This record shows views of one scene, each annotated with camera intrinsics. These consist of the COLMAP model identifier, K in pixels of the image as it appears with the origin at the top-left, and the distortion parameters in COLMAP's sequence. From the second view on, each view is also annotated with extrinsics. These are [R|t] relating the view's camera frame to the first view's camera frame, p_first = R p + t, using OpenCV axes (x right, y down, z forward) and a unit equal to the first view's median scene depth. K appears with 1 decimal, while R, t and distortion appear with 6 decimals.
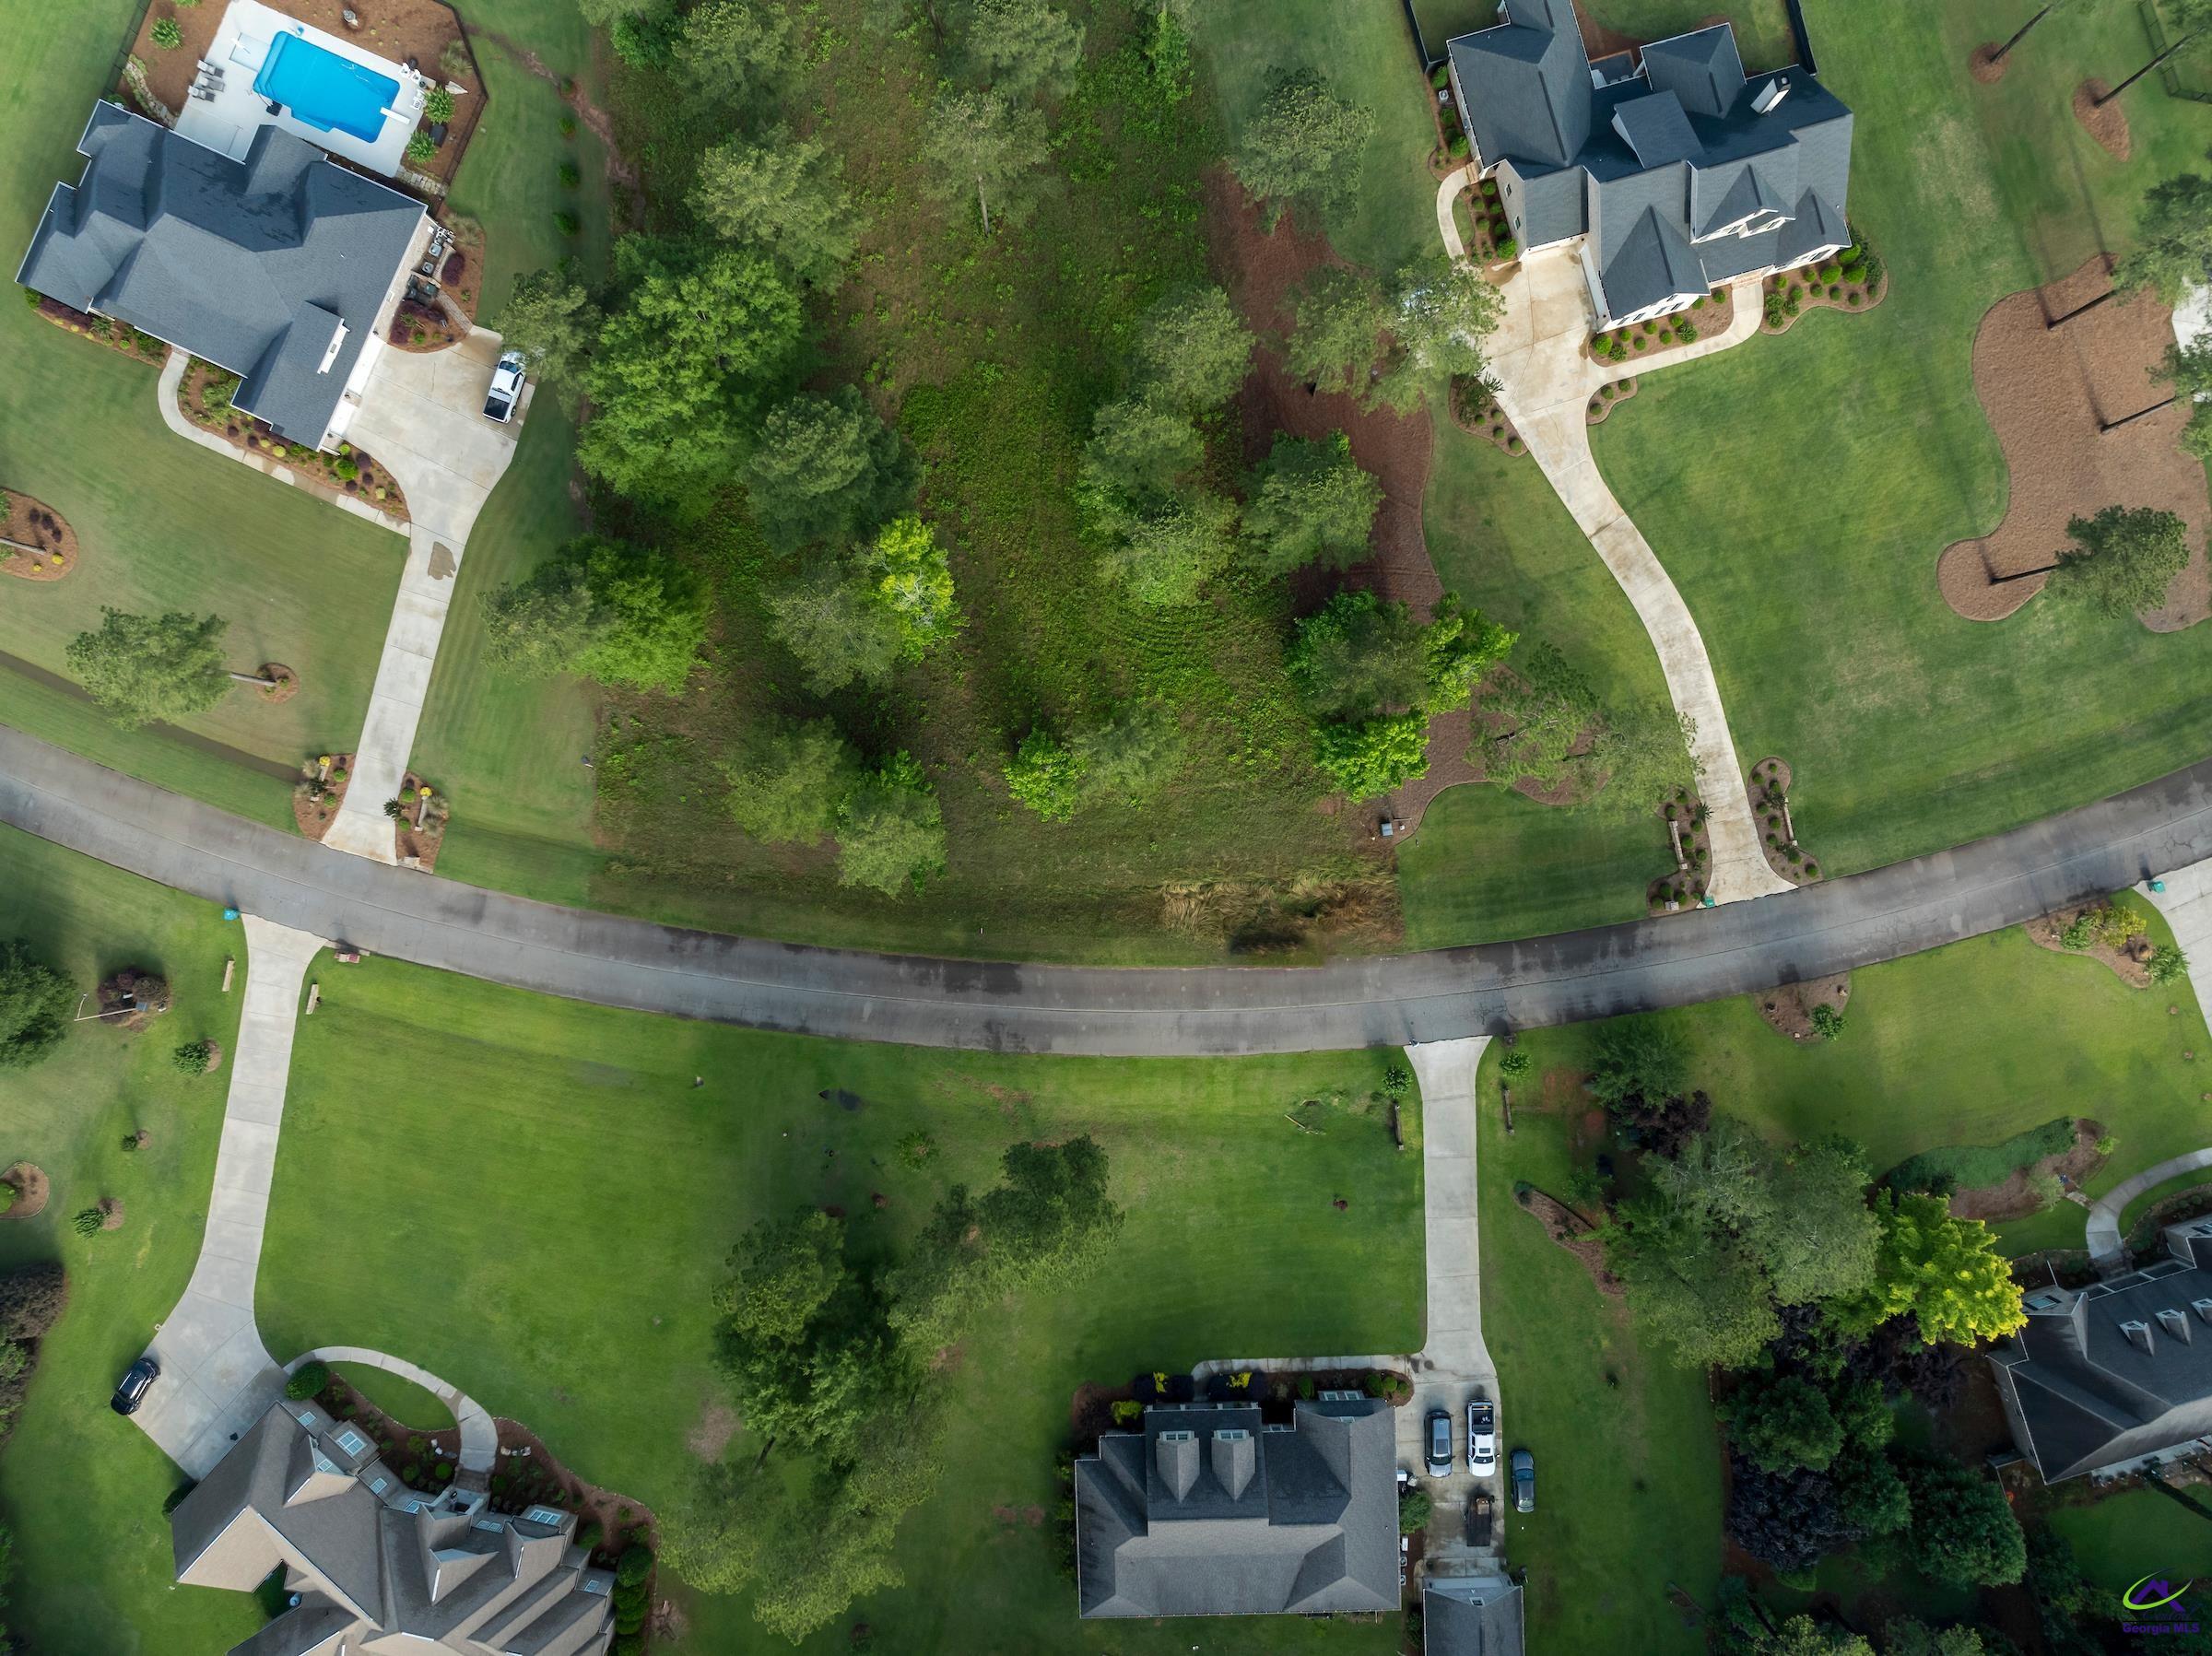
lens RADIAL K [[1543.4, 0, 1108.7], [0, 1543.4, 825.0], [0, 0, 1]] dist [0.000139, -0.008251]
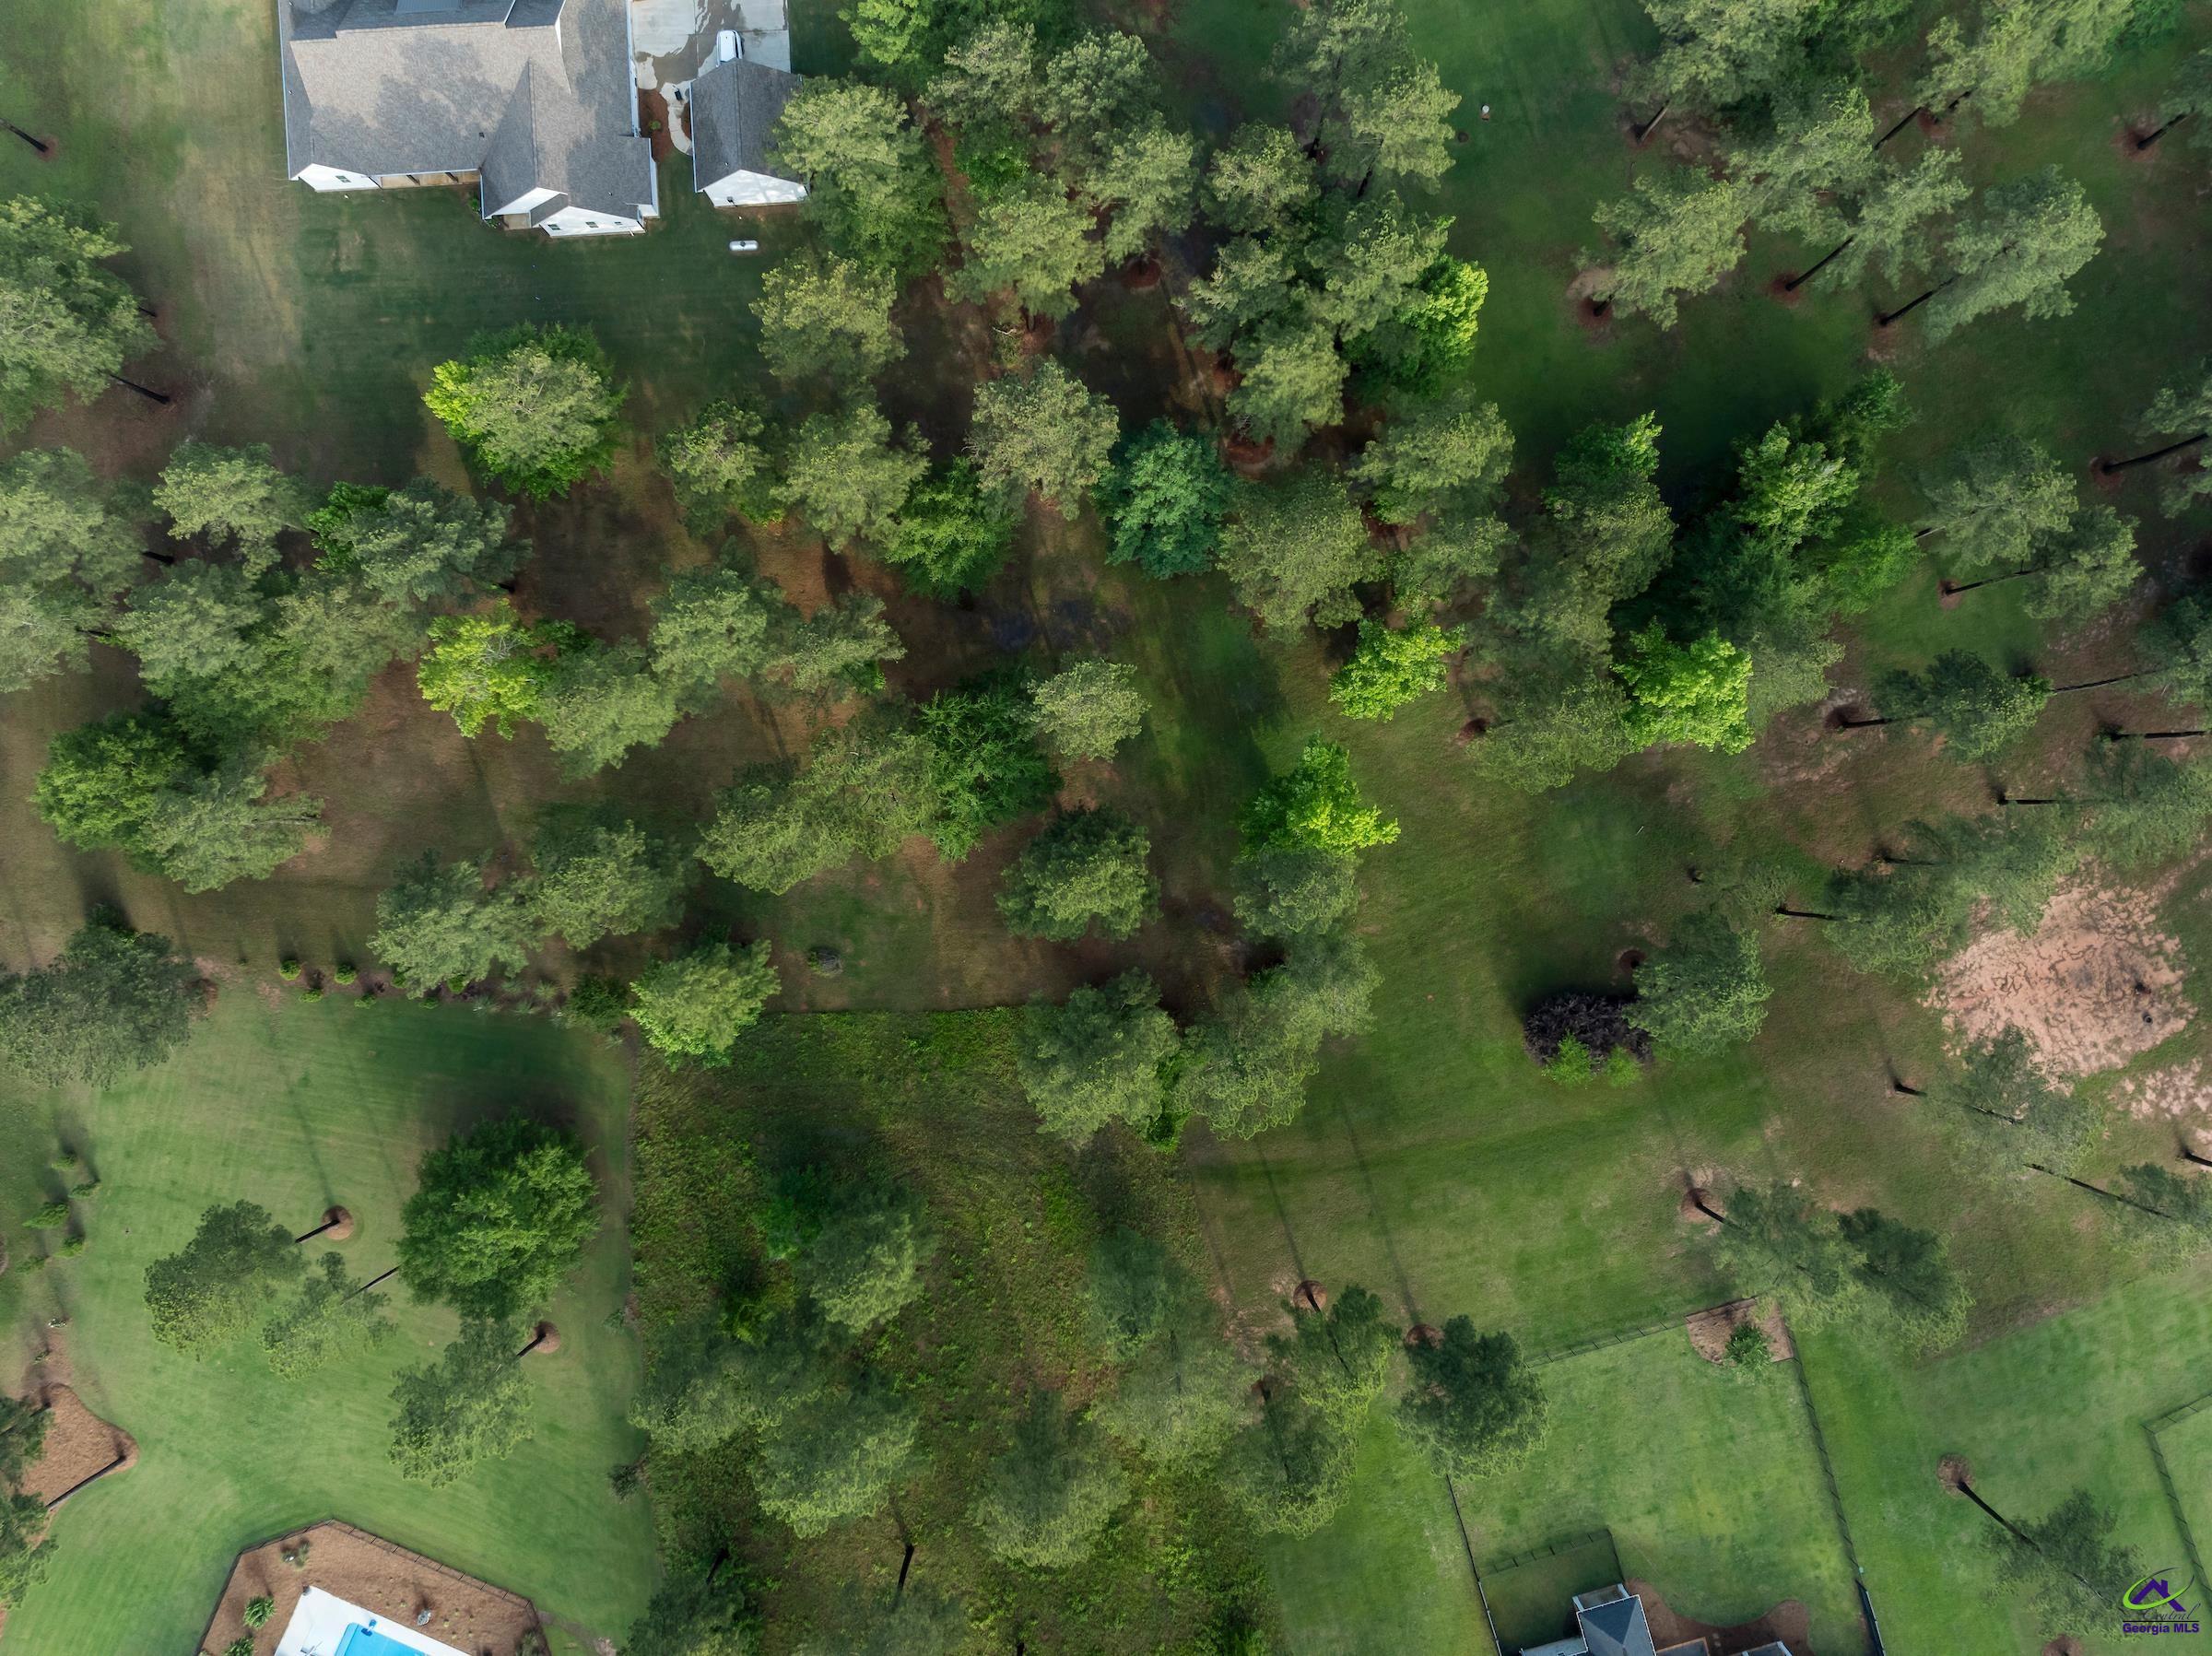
lens RADIAL K [[1552.5, 0, 1108.1], [0, 1552.5, 819.6], [0, 0, 1]] dist [-0.012034, 0.008790]
pose [[0.999898, -0.006673, 0.012603, -0.059220], [0.006647, 0.999976, 0.002171, -1.029536], [-0.012618, -0.002087, 0.999918, -0.002724]]
